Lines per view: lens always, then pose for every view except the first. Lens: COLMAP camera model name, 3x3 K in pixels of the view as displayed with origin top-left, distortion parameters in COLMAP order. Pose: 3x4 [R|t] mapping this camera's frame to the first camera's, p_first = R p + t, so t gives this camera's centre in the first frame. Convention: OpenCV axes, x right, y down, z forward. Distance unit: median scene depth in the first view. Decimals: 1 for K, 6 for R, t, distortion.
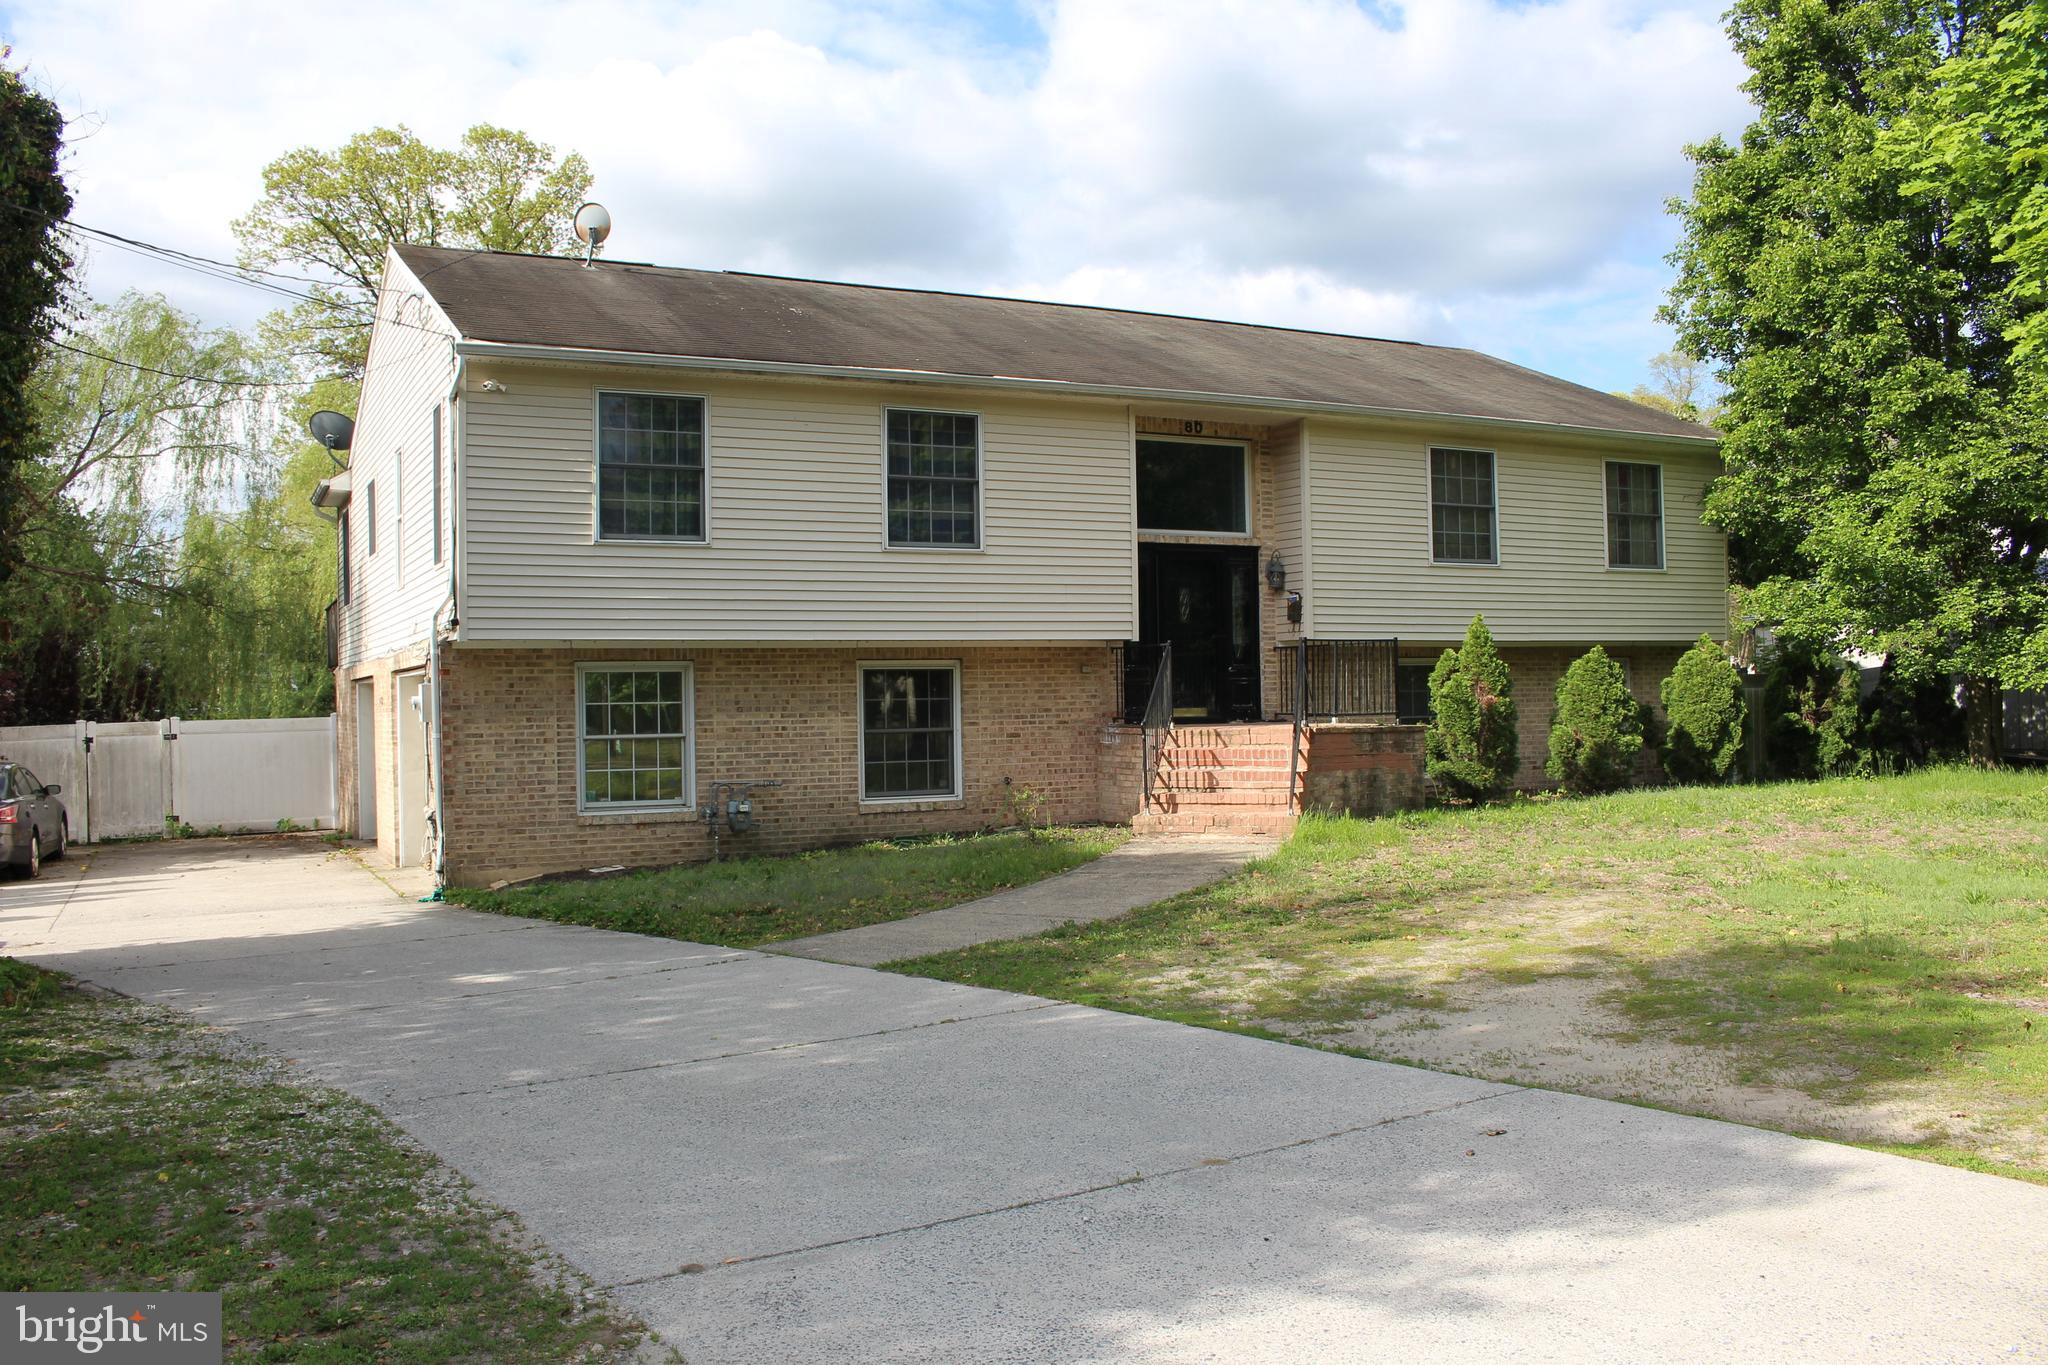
lens RADIAL K [[1687.9, 0, 986.8], [0, 1687.9, 690.6], [0, 0, 1]] dist [-0.160121, 0.129983]
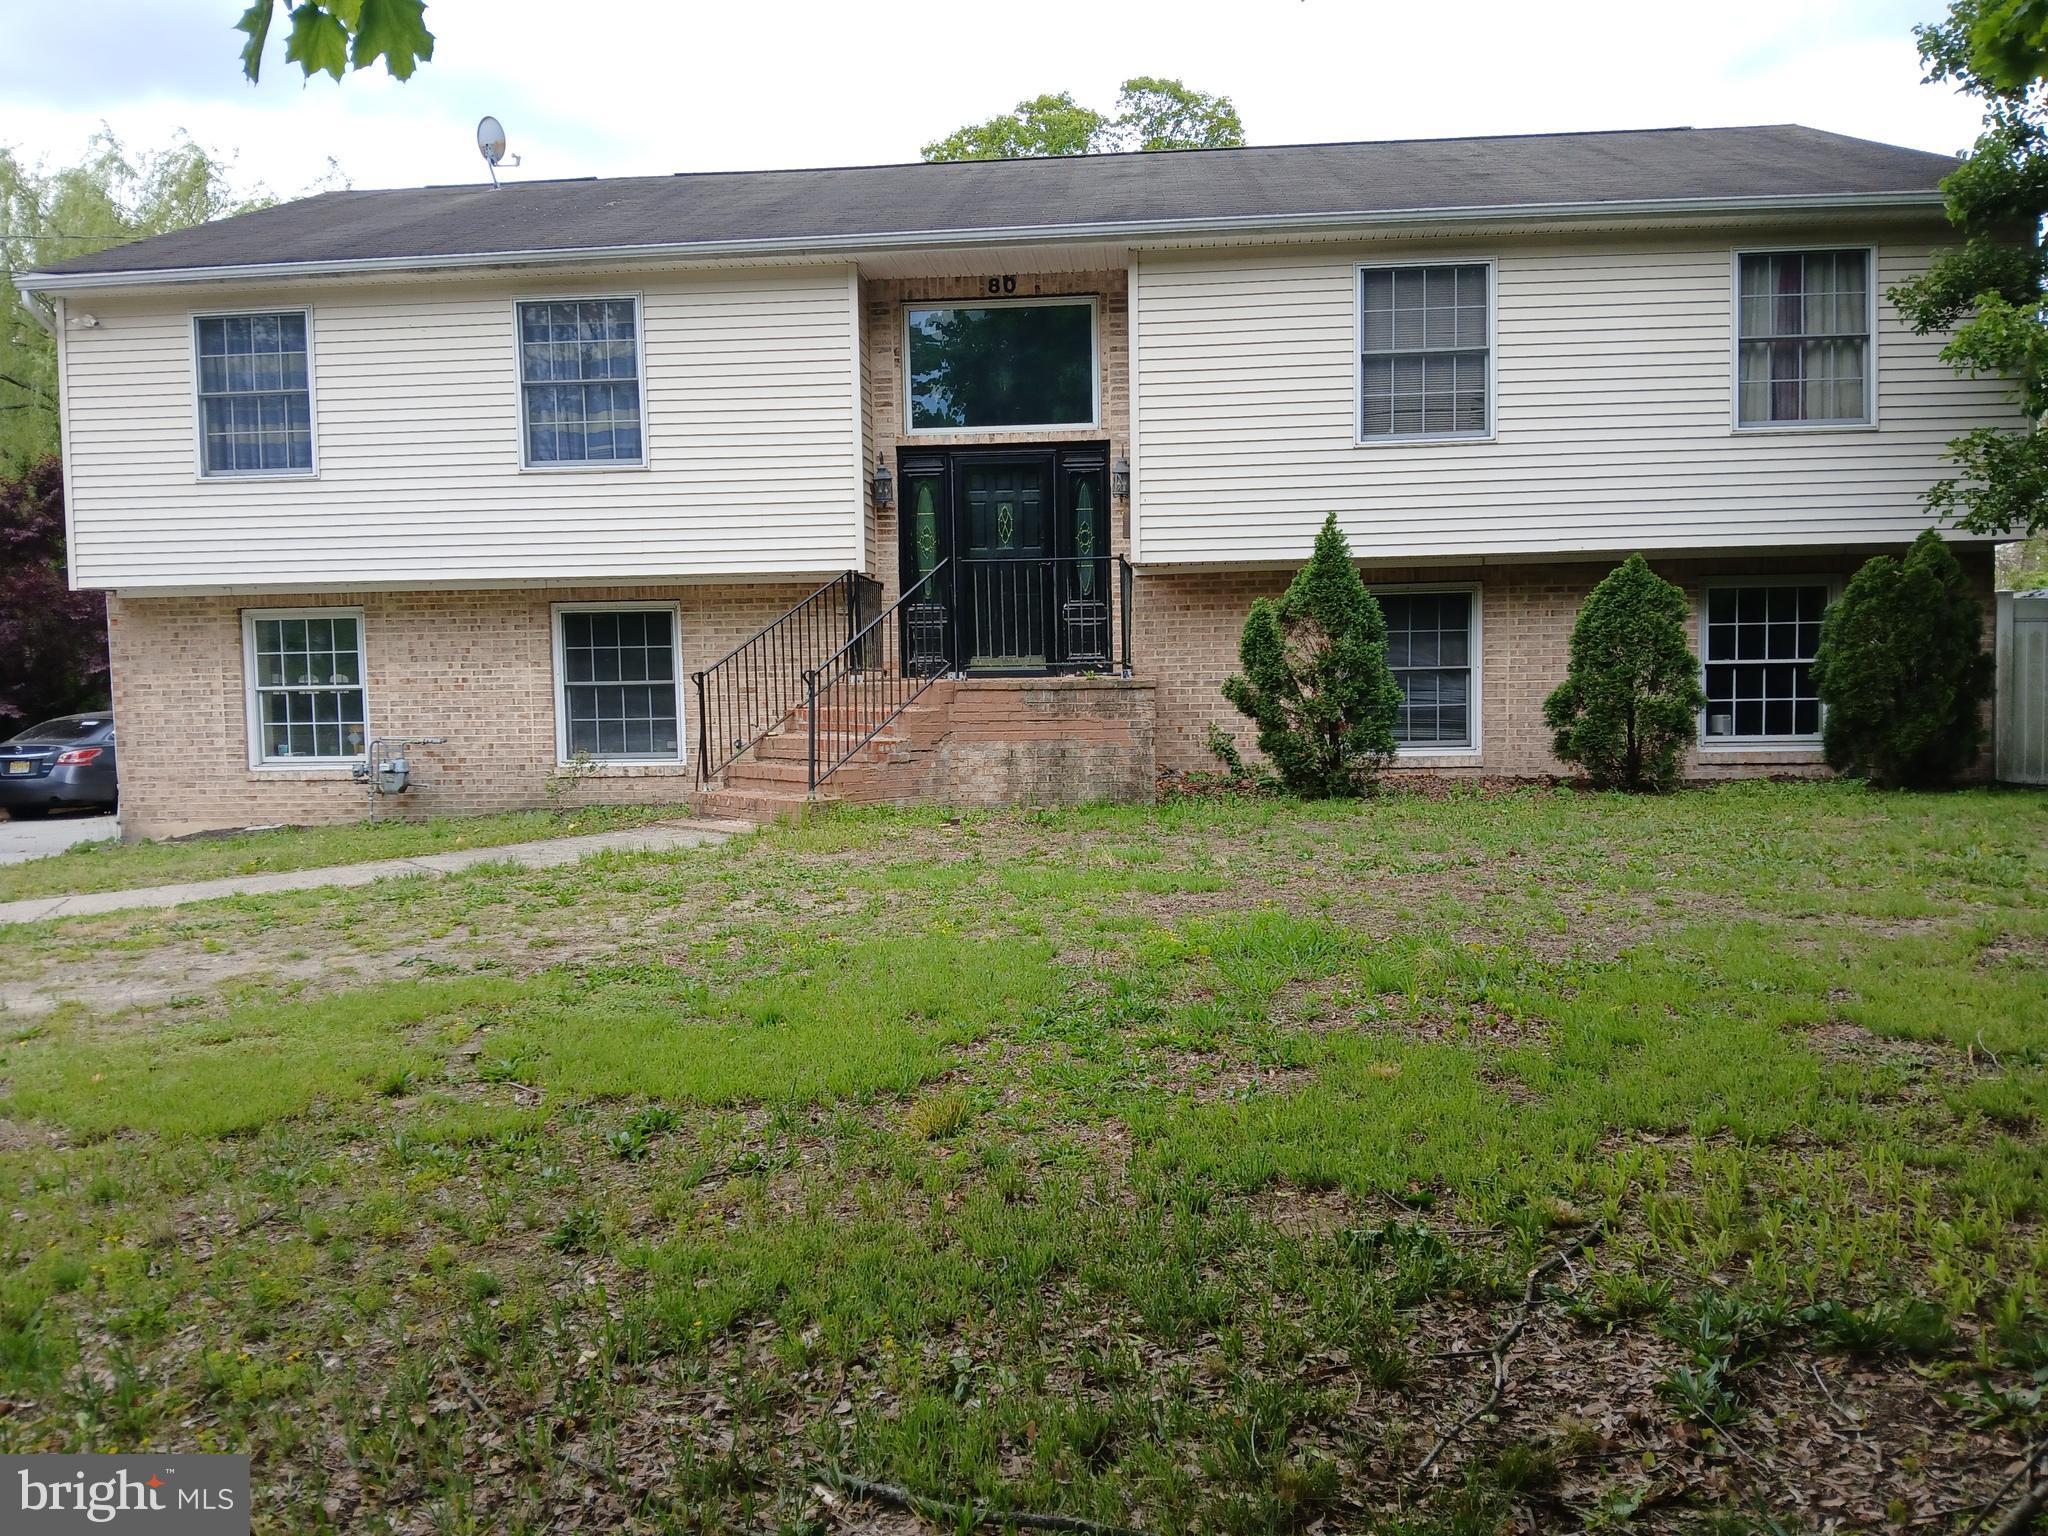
lens RADIAL K [[1574.4, 0, 1024.0], [0, 1574.4, 768.0], [0, 0, 1]] dist [0.139028, -0.368665]
pose [[0.856244, 0.031229, -0.515627, 0.556424], [0.007383, 0.997329, 0.072664, 0.009514], [0.516520, -0.066025, 0.853726, 0.411214]]
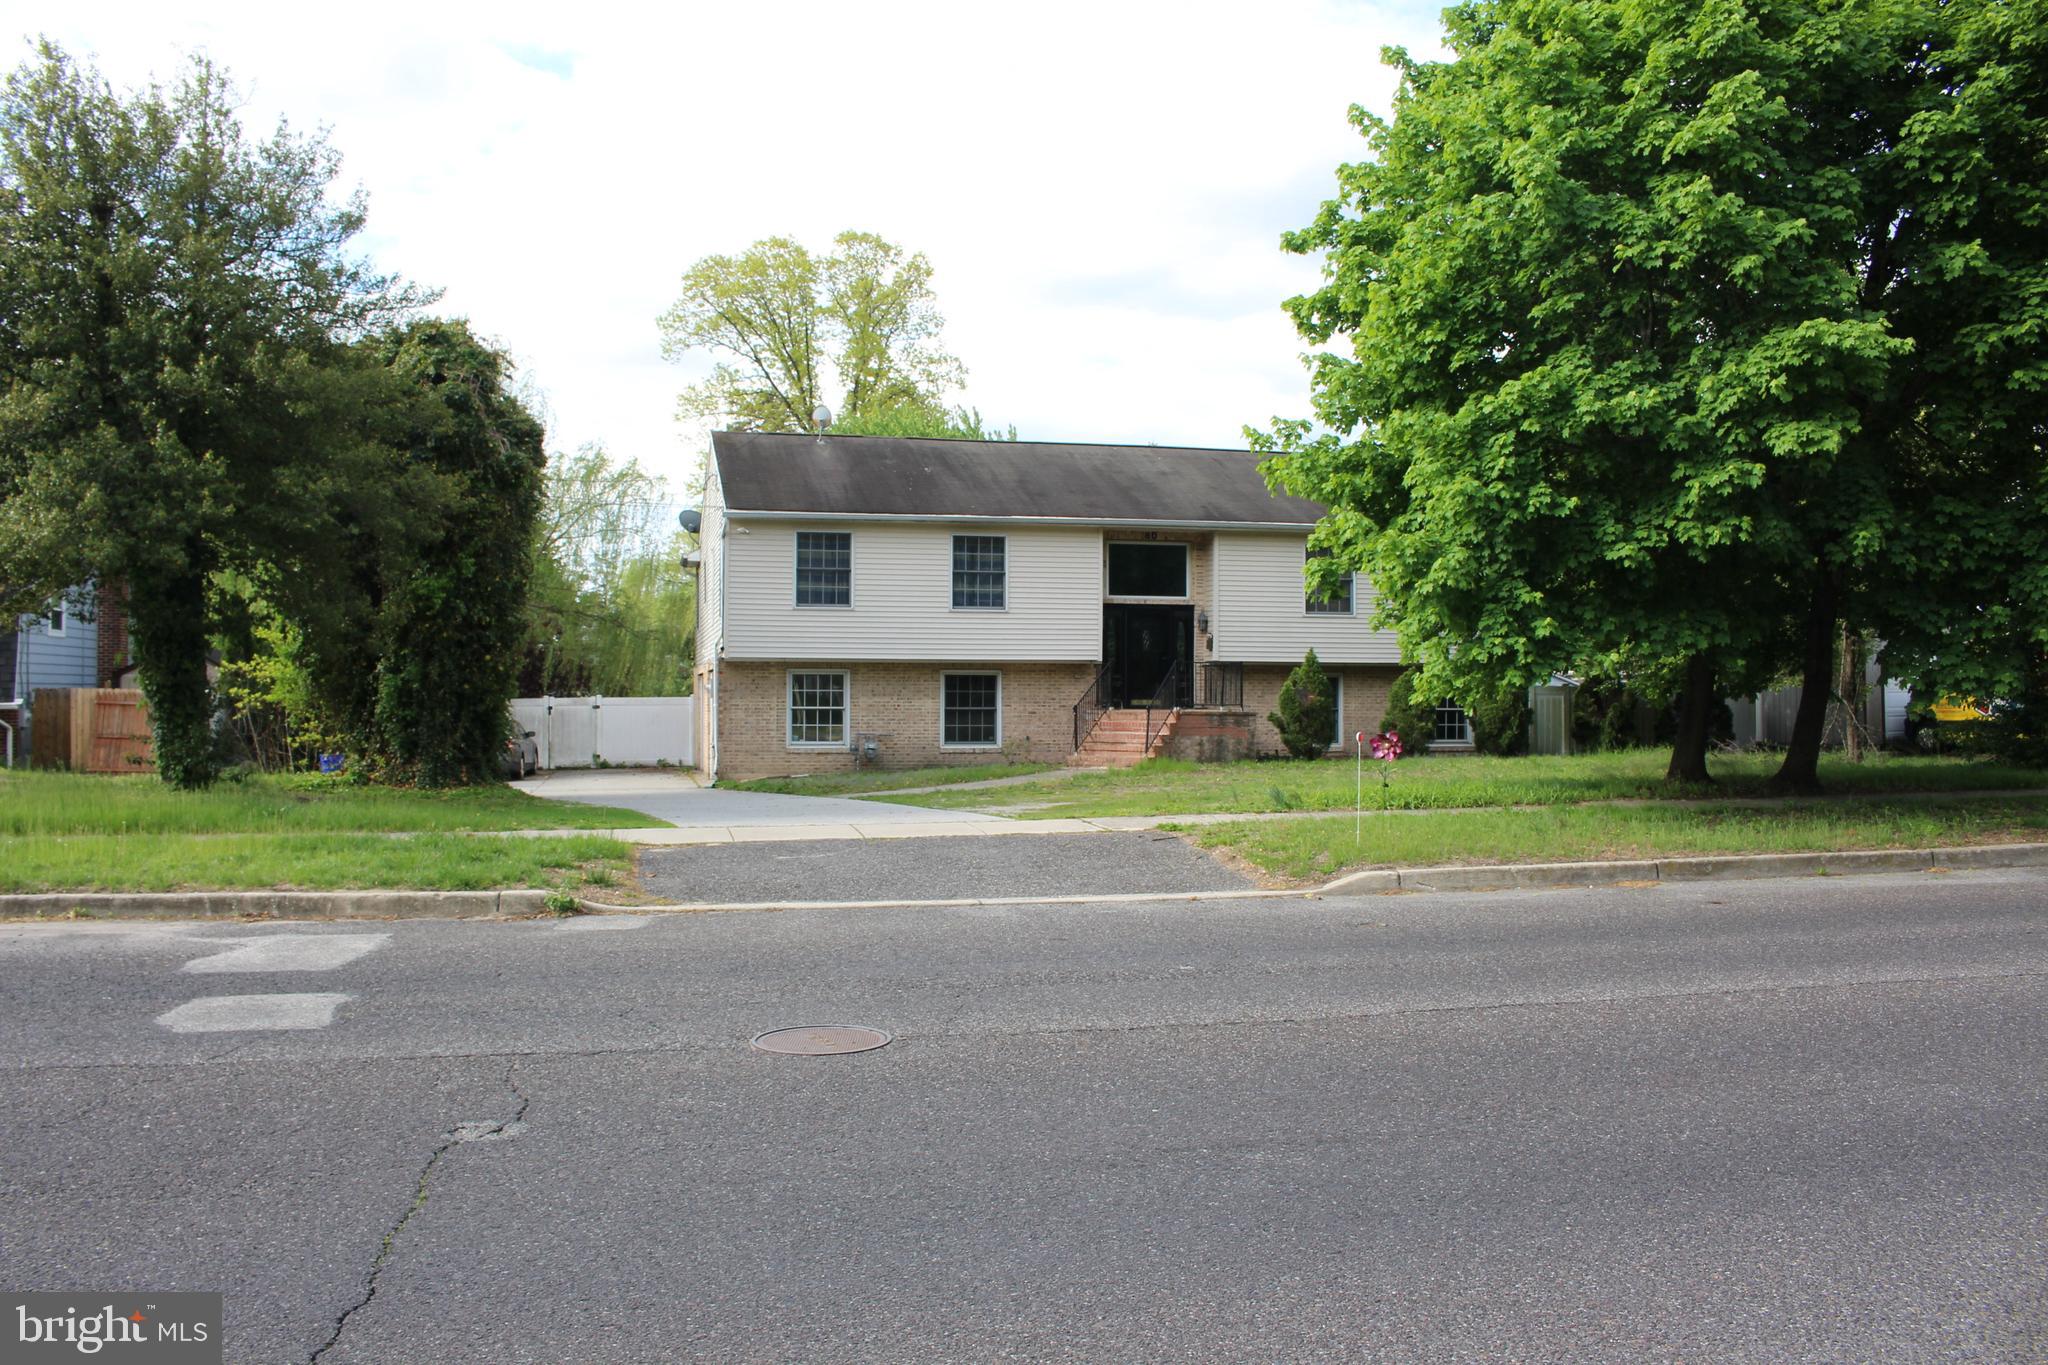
lens RADIAL K [[1687.9, 0, 986.8], [0, 1687.9, 690.6], [0, 0, 1]] dist [-0.160121, 0.129983]
pose [[0.969354, 0.018143, -0.244998, 0.419445], [-0.017695, 0.999835, 0.004027, -0.003305], [0.245030, 0.000431, 0.969515, -0.766974]]
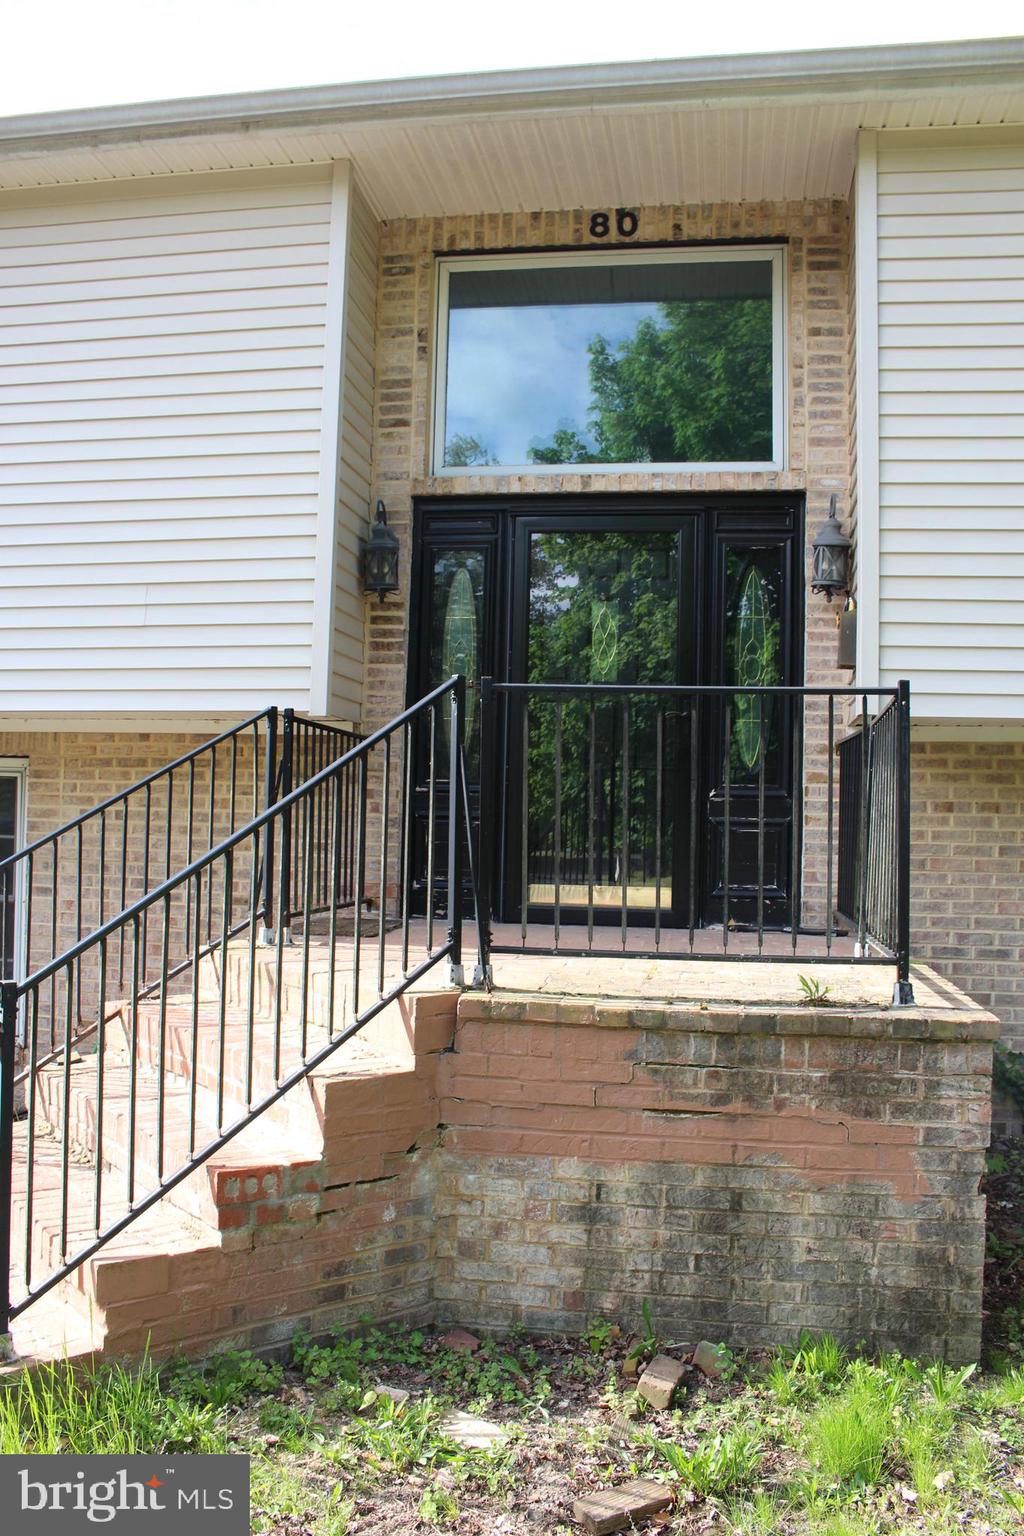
lens RADIAL K [[1265.9, 0, 512.0], [0, 1265.9, 768.0], [0, 0, 1]] dist [-0.160121, 0.129983]
pose [[0.811121, 0.009626, -0.584799, 0.313295], [-0.032665, 0.999050, -0.028862, -0.009671], [0.583965, 0.042514, 0.810665, 0.804447]]
